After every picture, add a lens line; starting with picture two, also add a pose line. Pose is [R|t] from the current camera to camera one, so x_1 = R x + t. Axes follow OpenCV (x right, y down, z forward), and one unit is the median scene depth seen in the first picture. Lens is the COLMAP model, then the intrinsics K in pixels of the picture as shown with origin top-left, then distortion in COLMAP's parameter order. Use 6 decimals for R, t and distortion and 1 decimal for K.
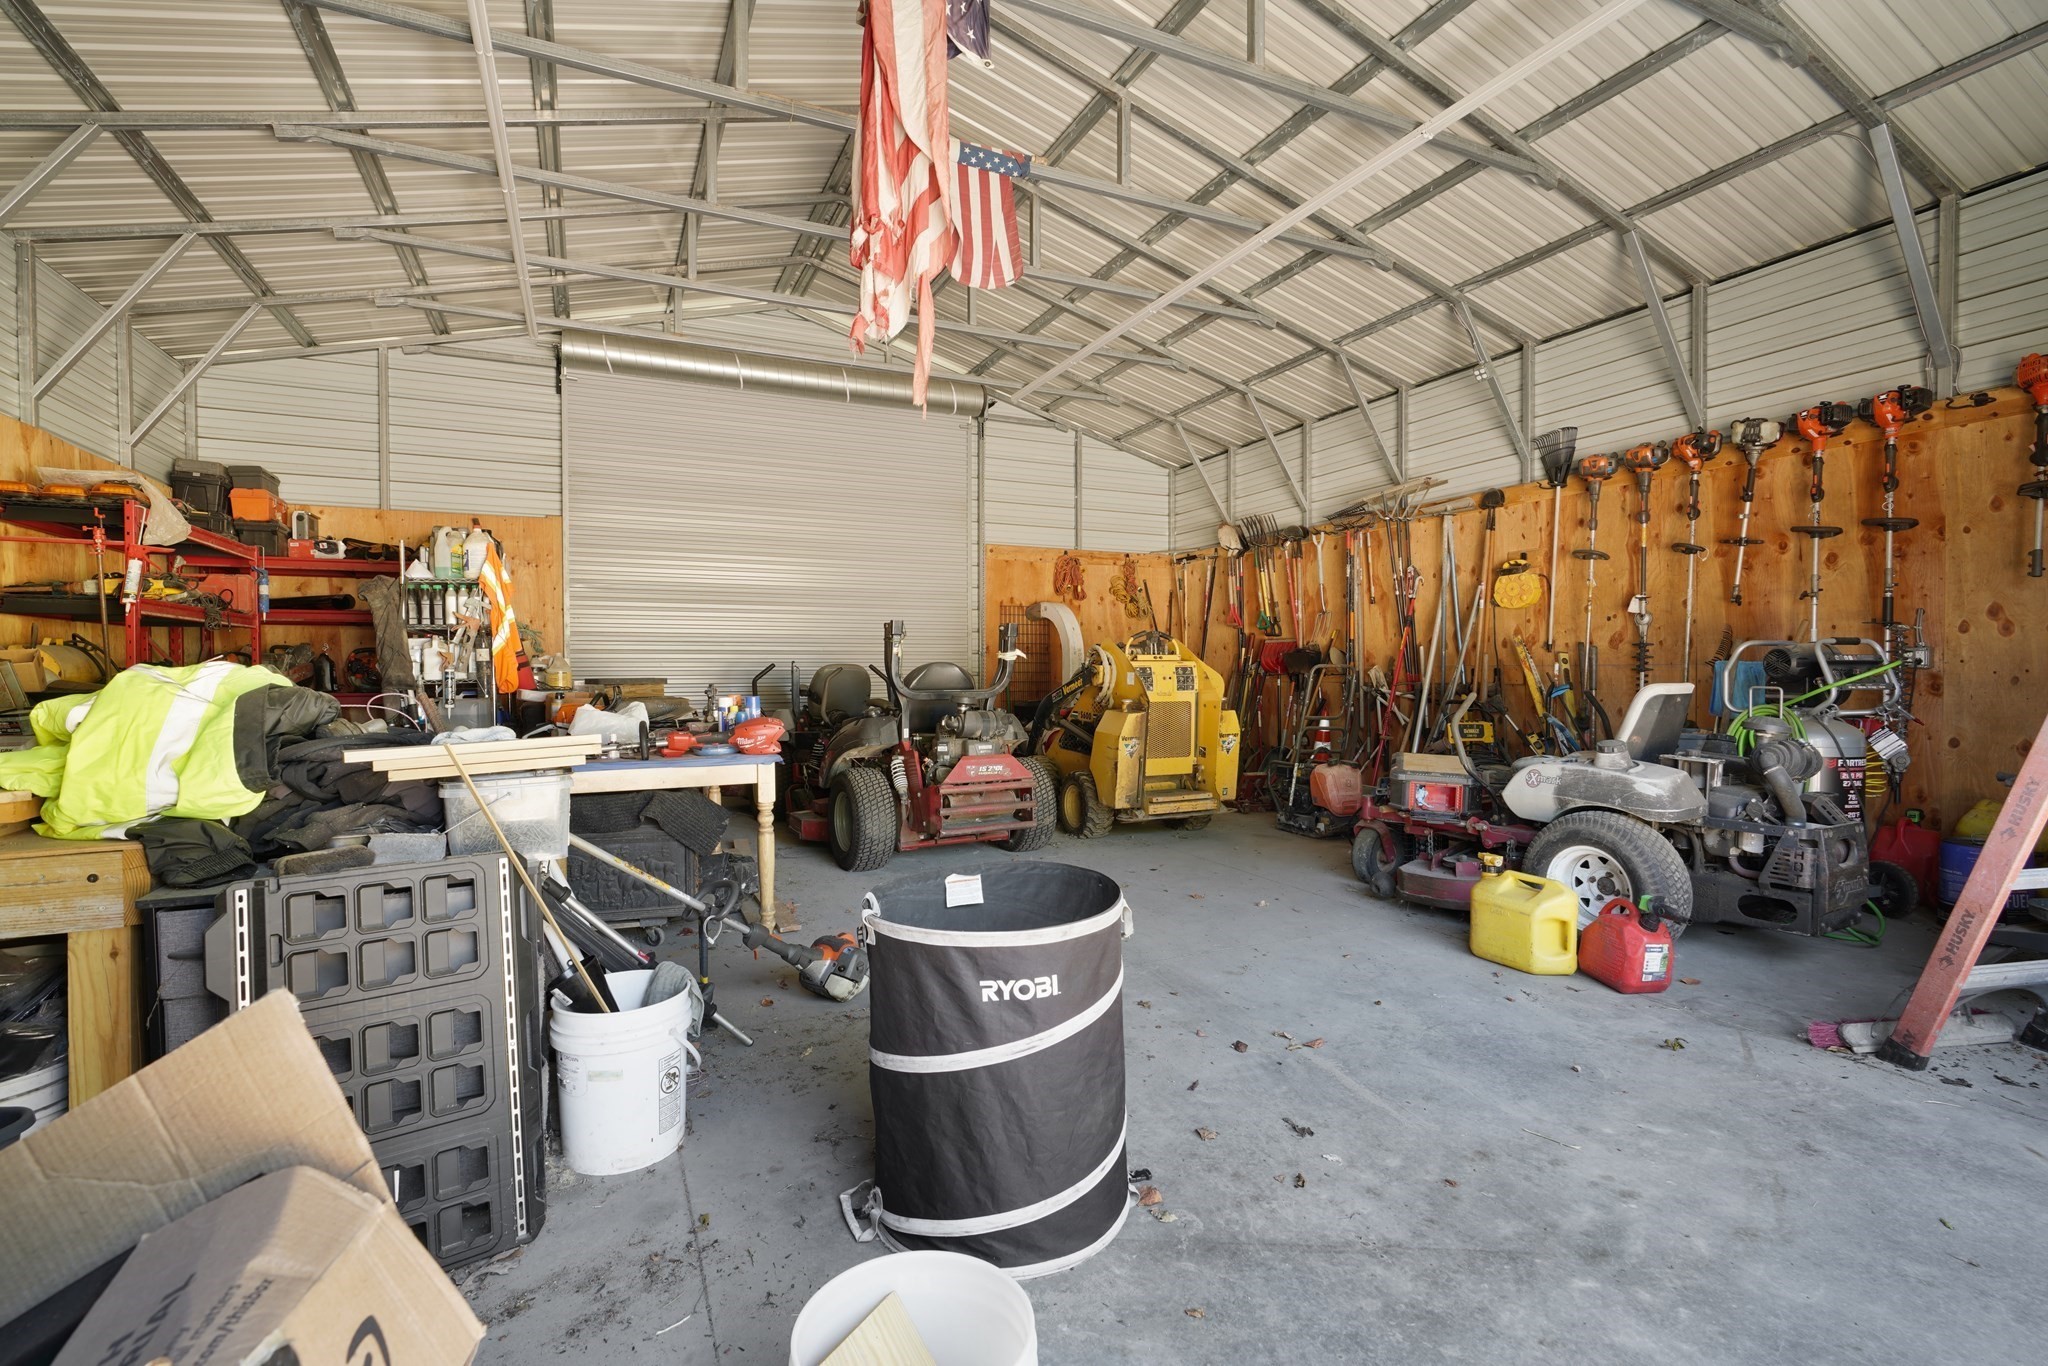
lens RADIAL K [[942.0, 0, 1024.0], [0, 942.0, 683.0], [0, 0, 1]] dist [-0.005144, 0.000992]
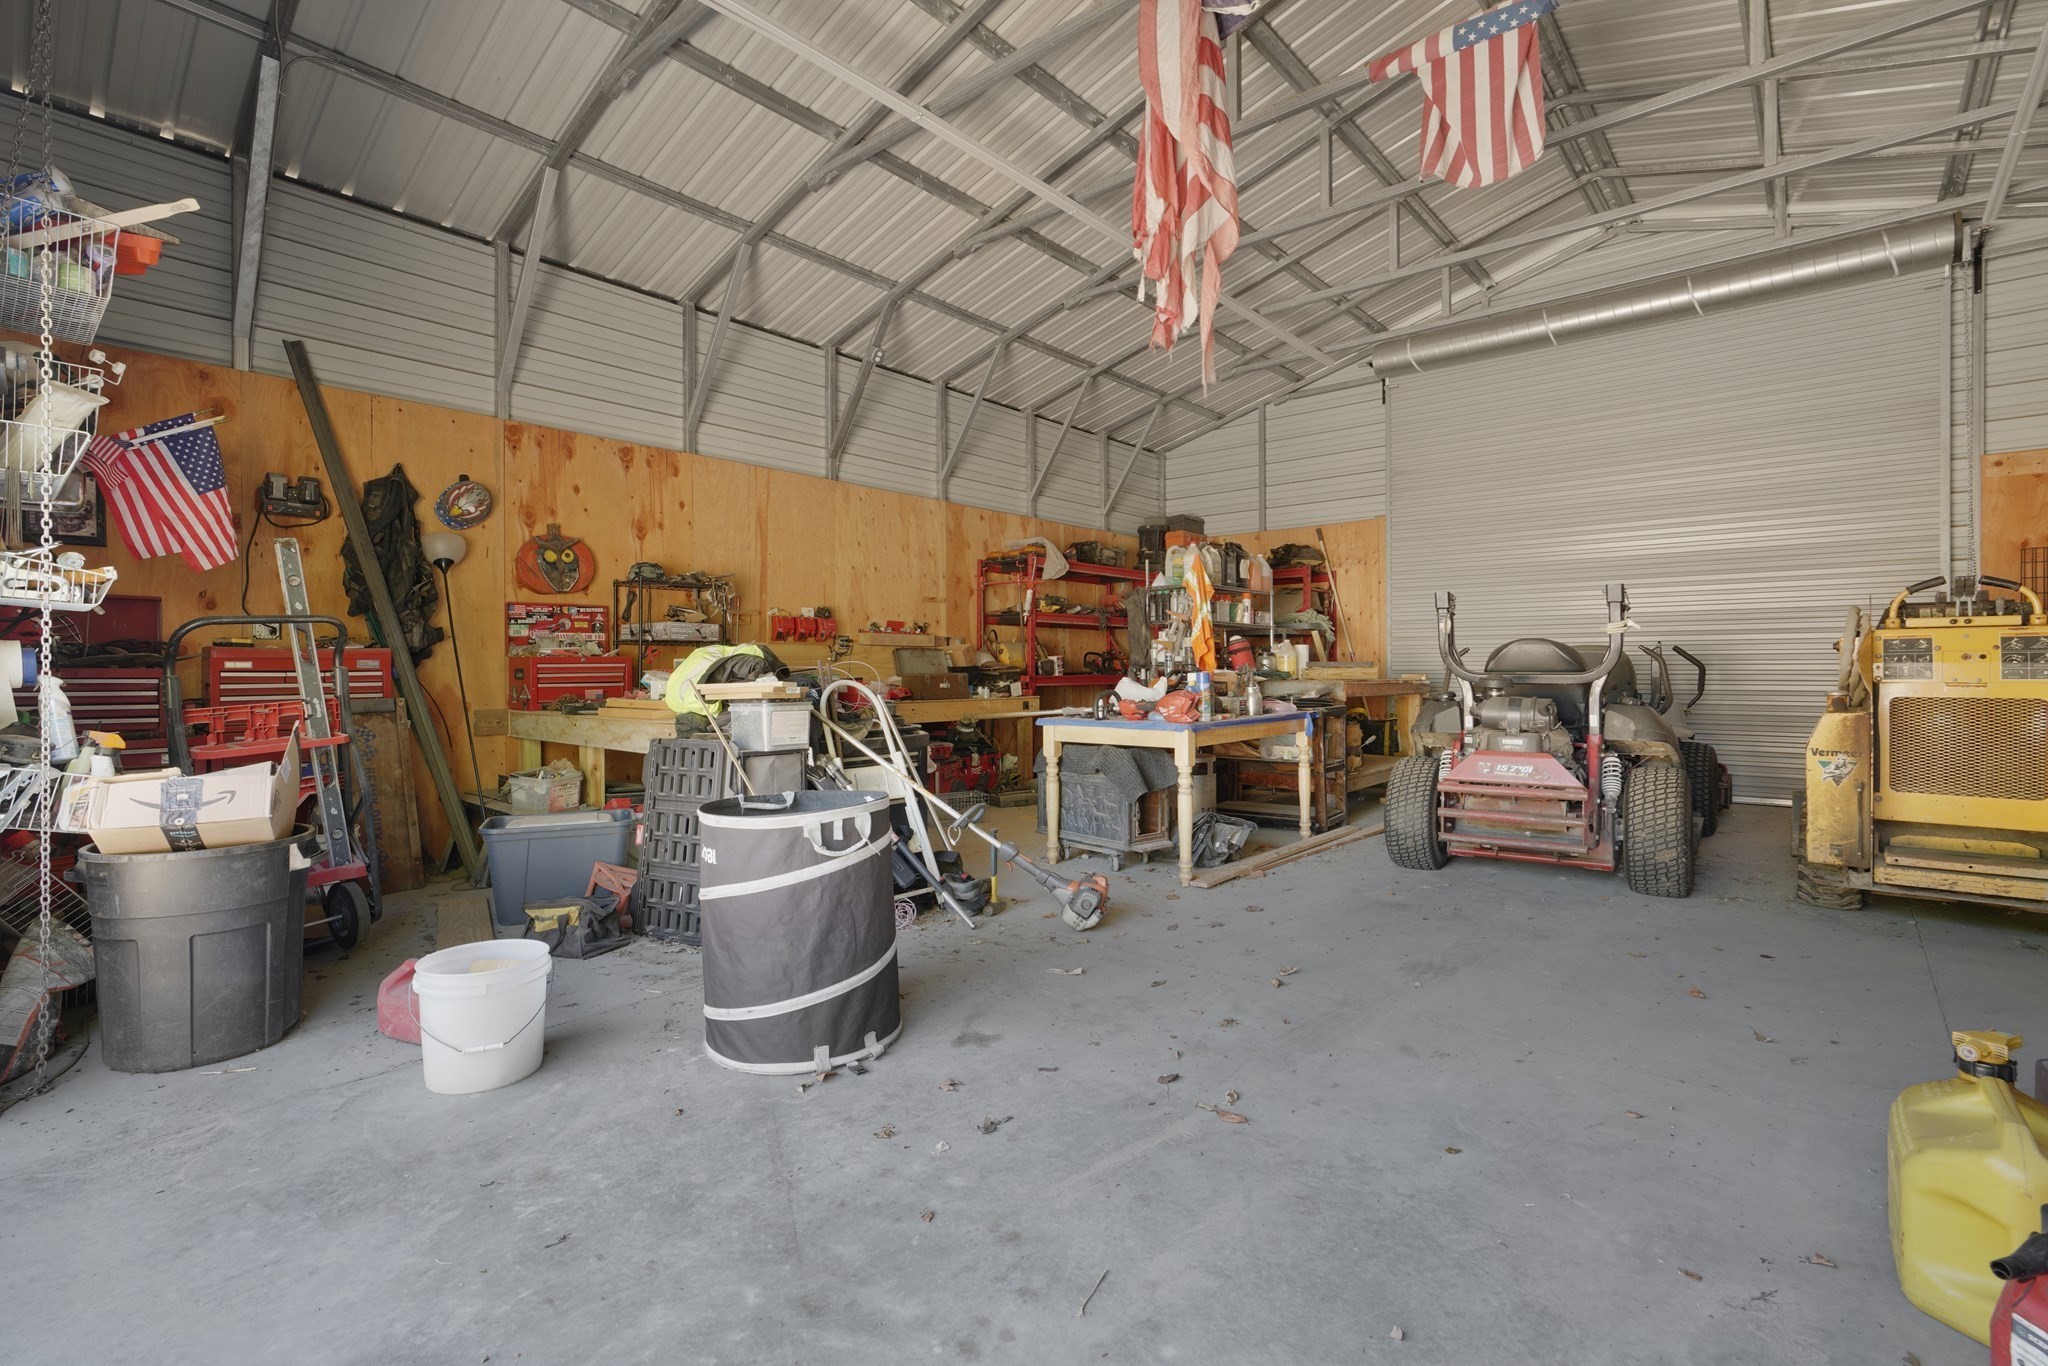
lens RADIAL K [[917.4, 0, 1024.0], [0, 917.4, 683.0], [0, 0, 1]] dist [-0.010406, 0.000284]
pose [[0.404346, 0.017872, -0.914432, 0.873306], [-0.010325, 0.999835, 0.014976, 0.016764], [0.914548, 0.003386, 0.404463, 0.511865]]
